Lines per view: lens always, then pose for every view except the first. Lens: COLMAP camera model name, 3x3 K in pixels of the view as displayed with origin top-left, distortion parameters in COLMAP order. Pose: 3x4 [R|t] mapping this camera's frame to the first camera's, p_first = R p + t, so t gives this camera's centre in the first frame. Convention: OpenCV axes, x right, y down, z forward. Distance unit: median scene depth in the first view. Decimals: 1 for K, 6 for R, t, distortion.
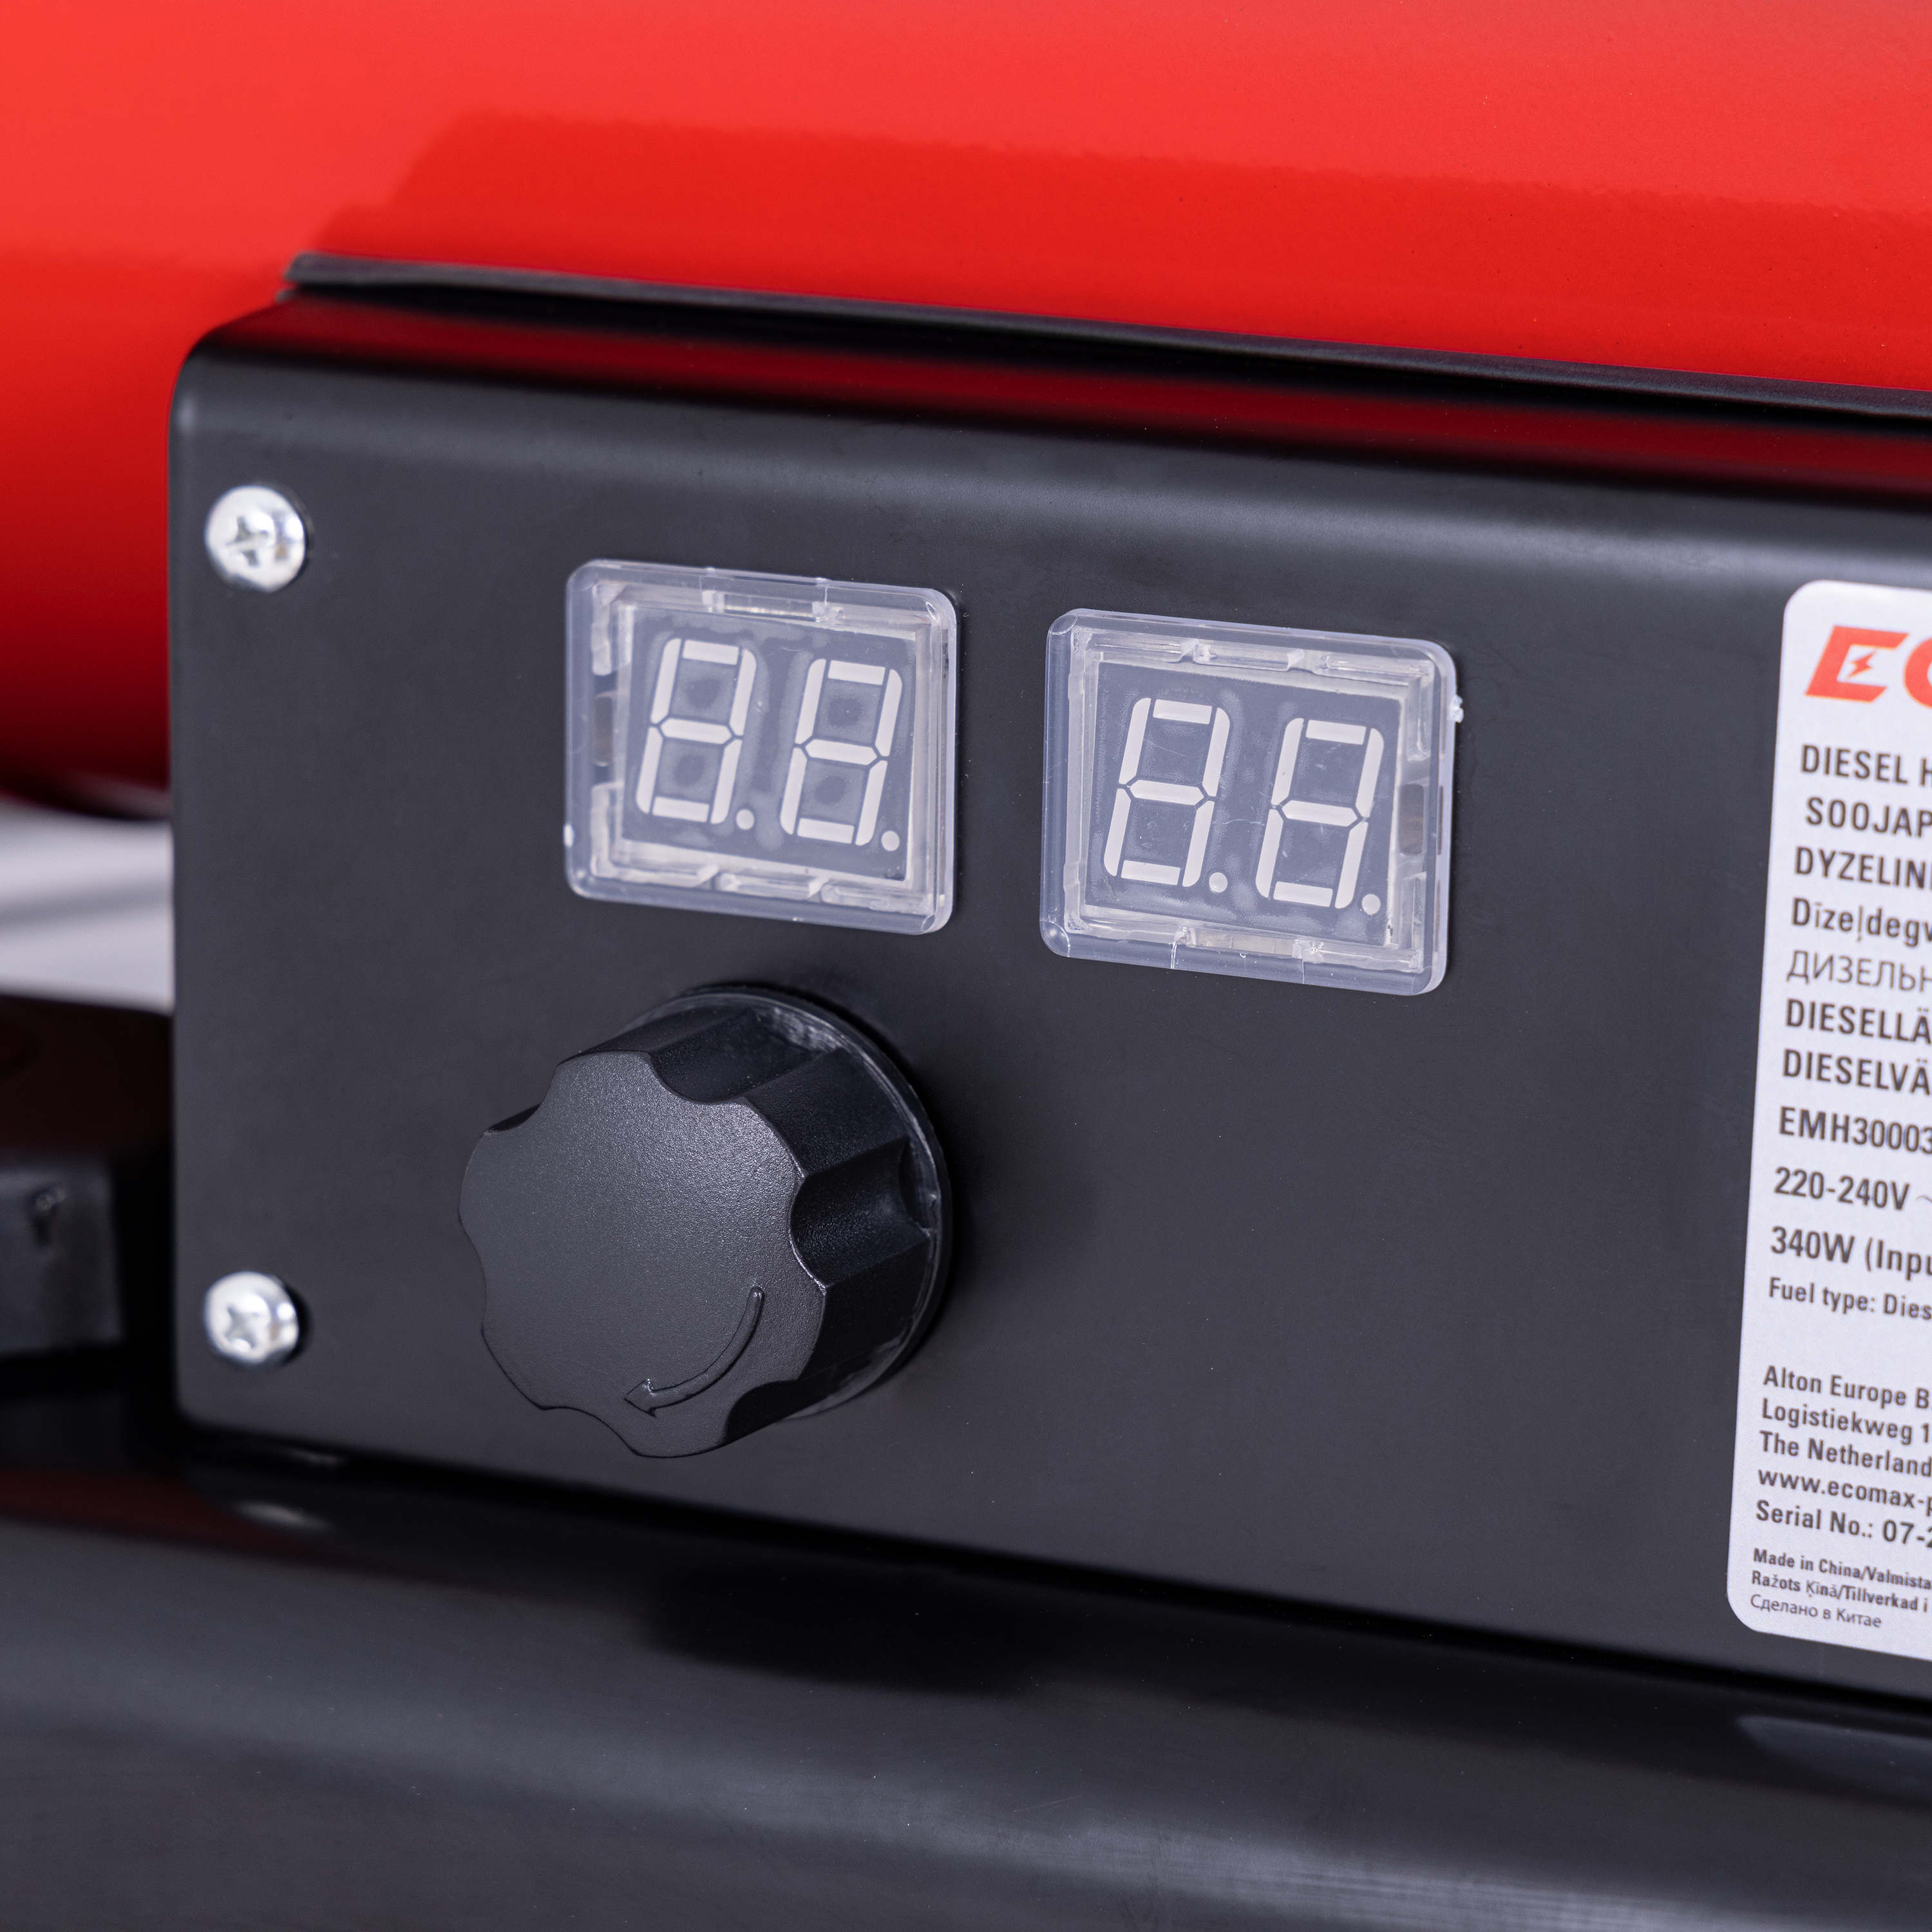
lens RADIAL K [[8586.2, 0, 964.9], [0, 8586.2, 962.4], [0, 0, 1]] dist [0.190266, 0.000000]
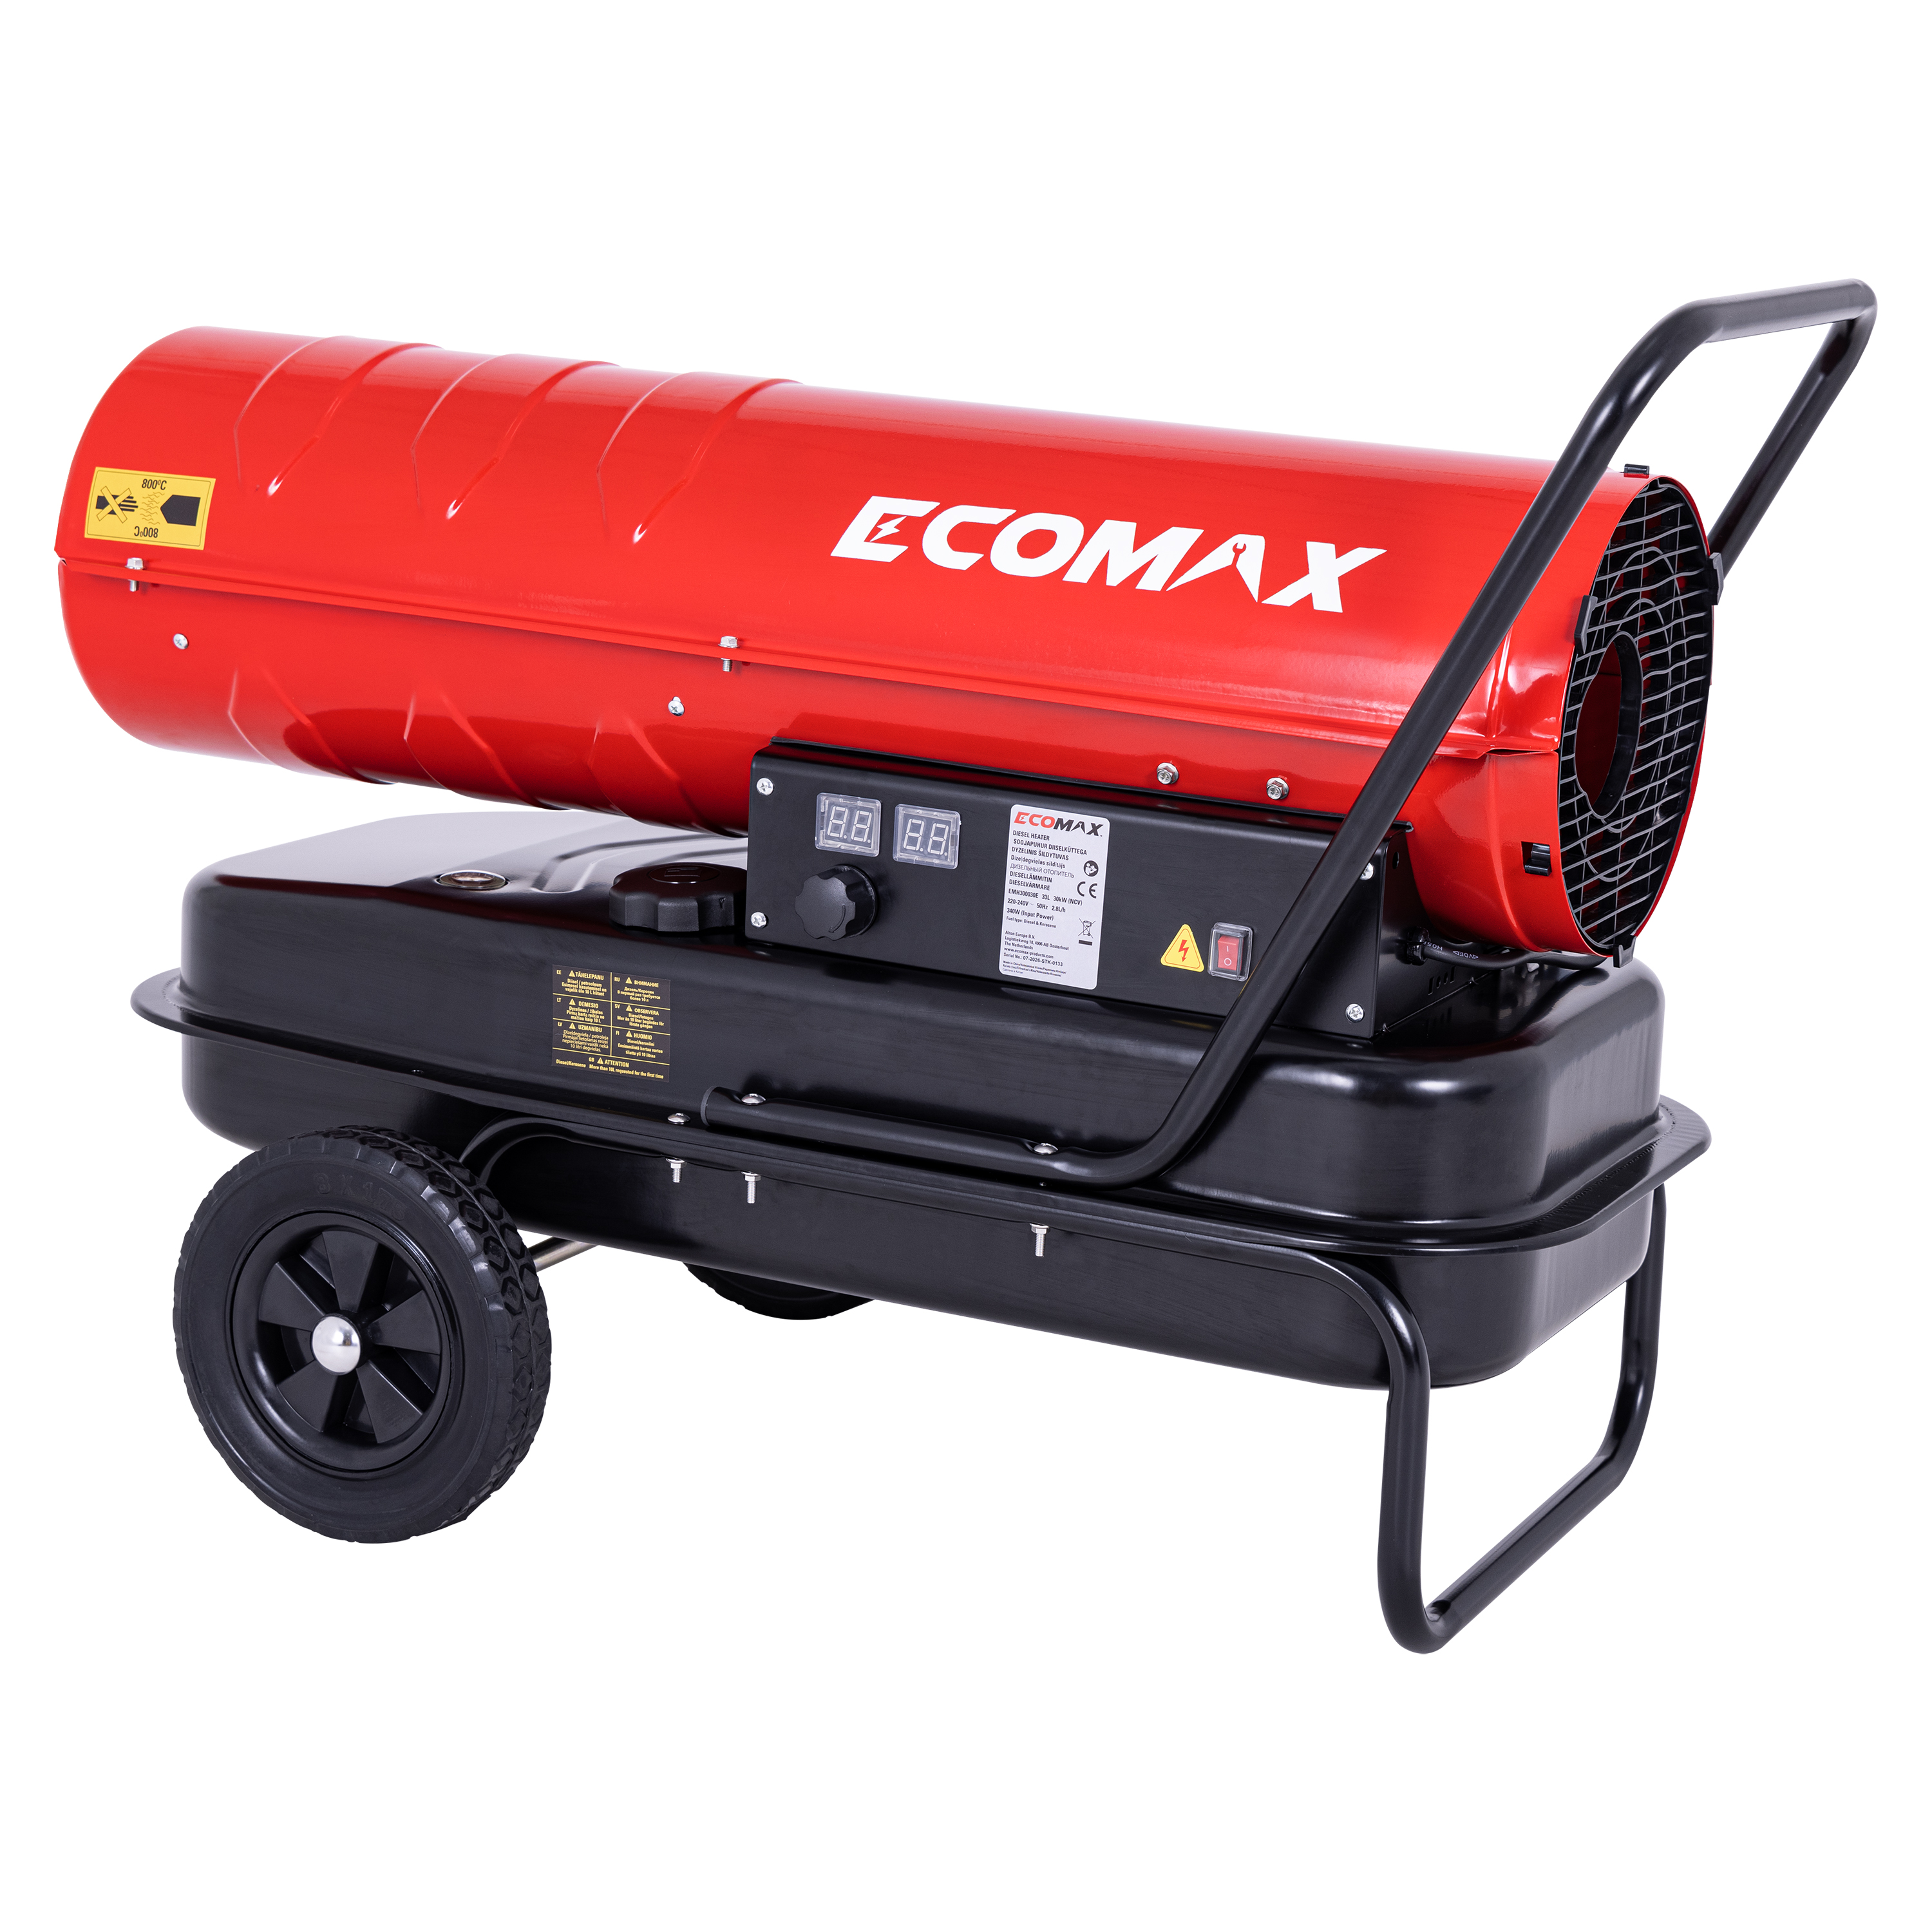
lens RADIAL K [[4110.4, 0, 980.3], [0, 4110.4, 970.3], [0, 0, 1]] dist [0.084408, 0.000000]
pose [[0.999262, 0.037417, -0.008674, 0.099503], [-0.037382, 0.999292, 0.004212, 0.062362], [0.008825, -0.003885, 0.999954, -1.917320]]
